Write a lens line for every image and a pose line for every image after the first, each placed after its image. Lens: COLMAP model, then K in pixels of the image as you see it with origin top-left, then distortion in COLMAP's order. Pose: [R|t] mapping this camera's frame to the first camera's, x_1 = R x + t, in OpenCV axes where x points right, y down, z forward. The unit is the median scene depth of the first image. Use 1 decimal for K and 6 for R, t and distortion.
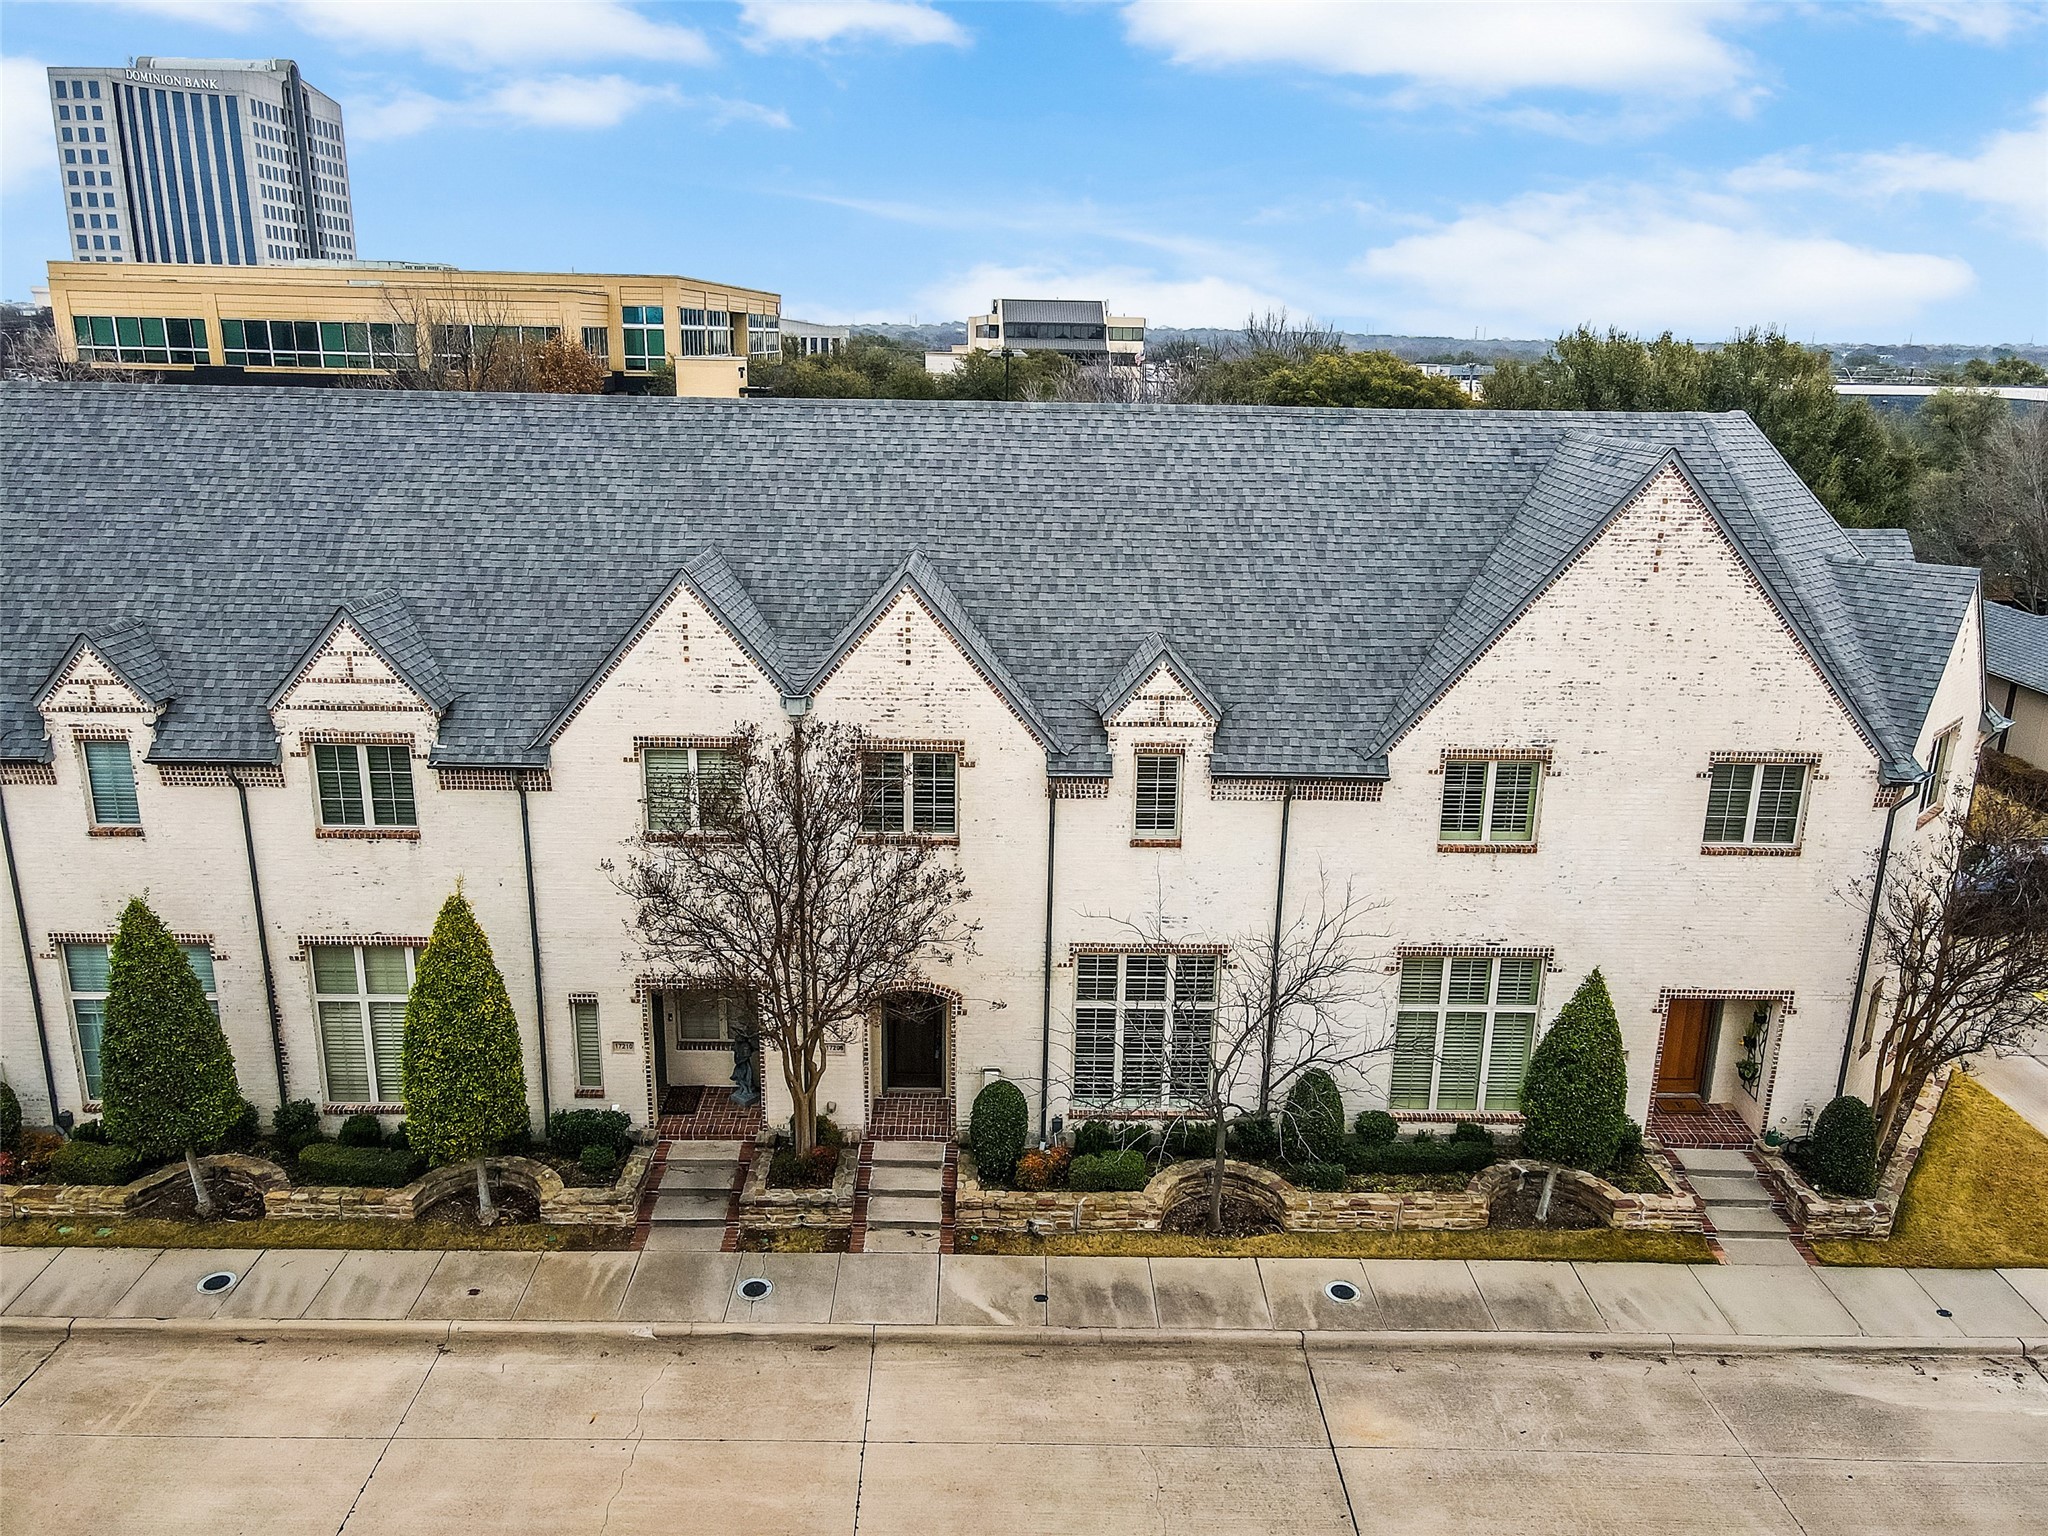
lens RADIAL K [[1493.7, 0, 1028.4], [0, 1493.7, 764.7], [0, 0, 1]] dist [0.011836, 0.007975]
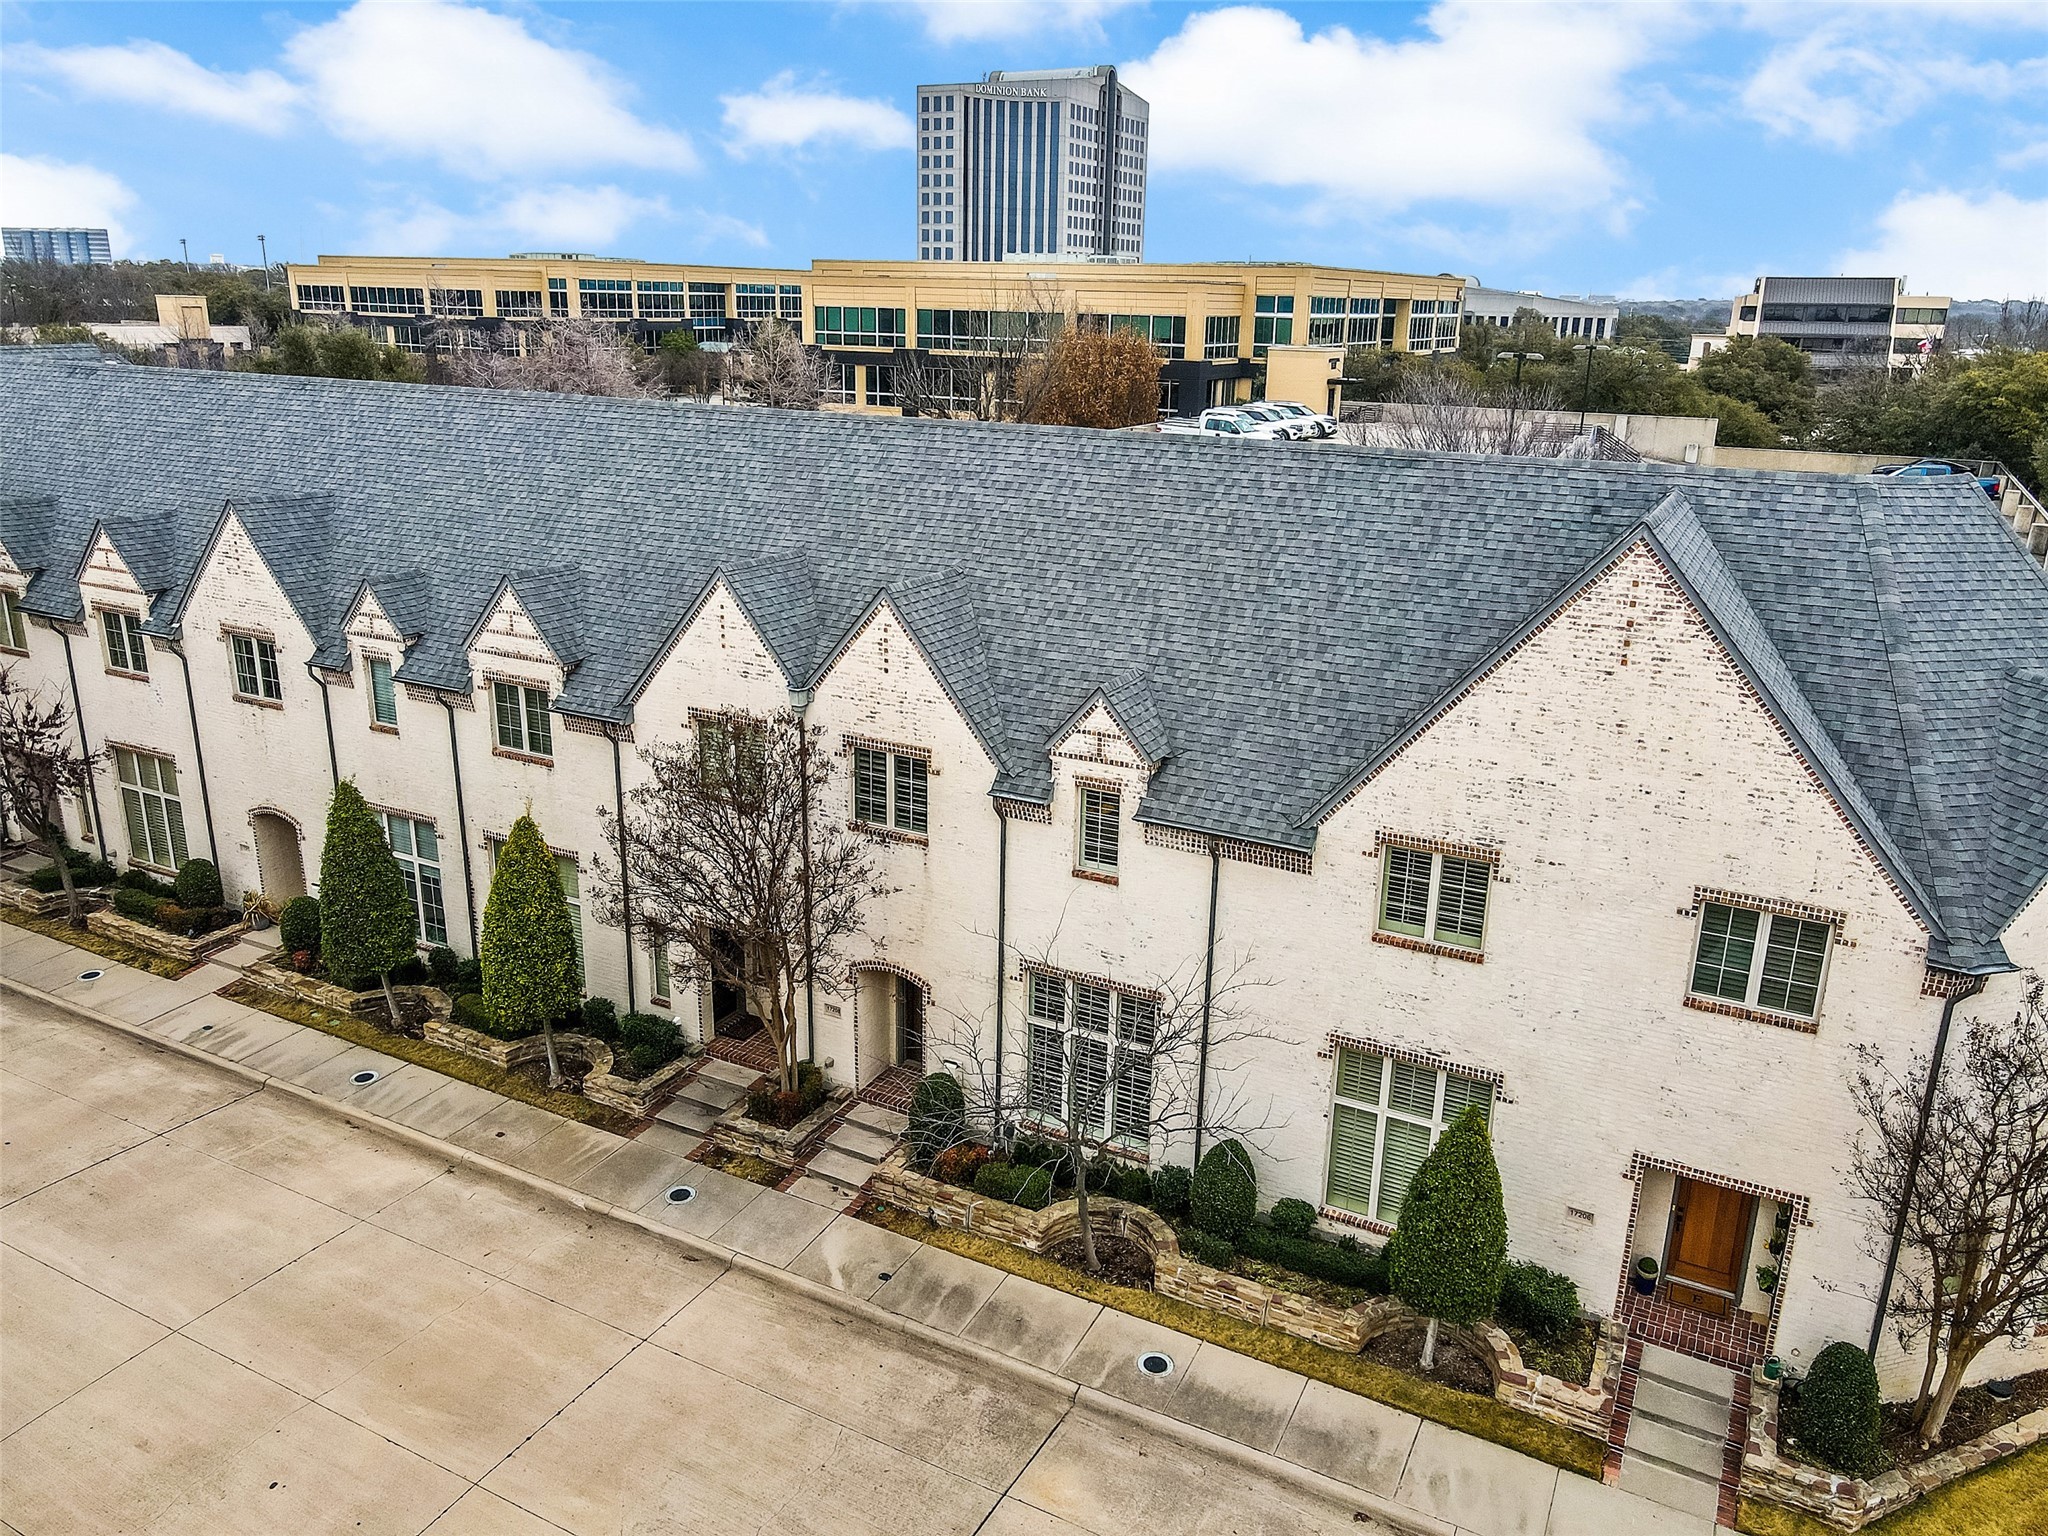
lens RADIAL K [[1493.7, 0, 1028.4], [0, 1493.7, 764.7], [0, 0, 1]] dist [0.011836, 0.007975]
pose [[0.879059, 0.142884, -0.454796, 0.493600], [-0.136314, 0.989531, 0.047407, -0.063969], [0.456808, 0.020322, 0.889333, 0.085051]]
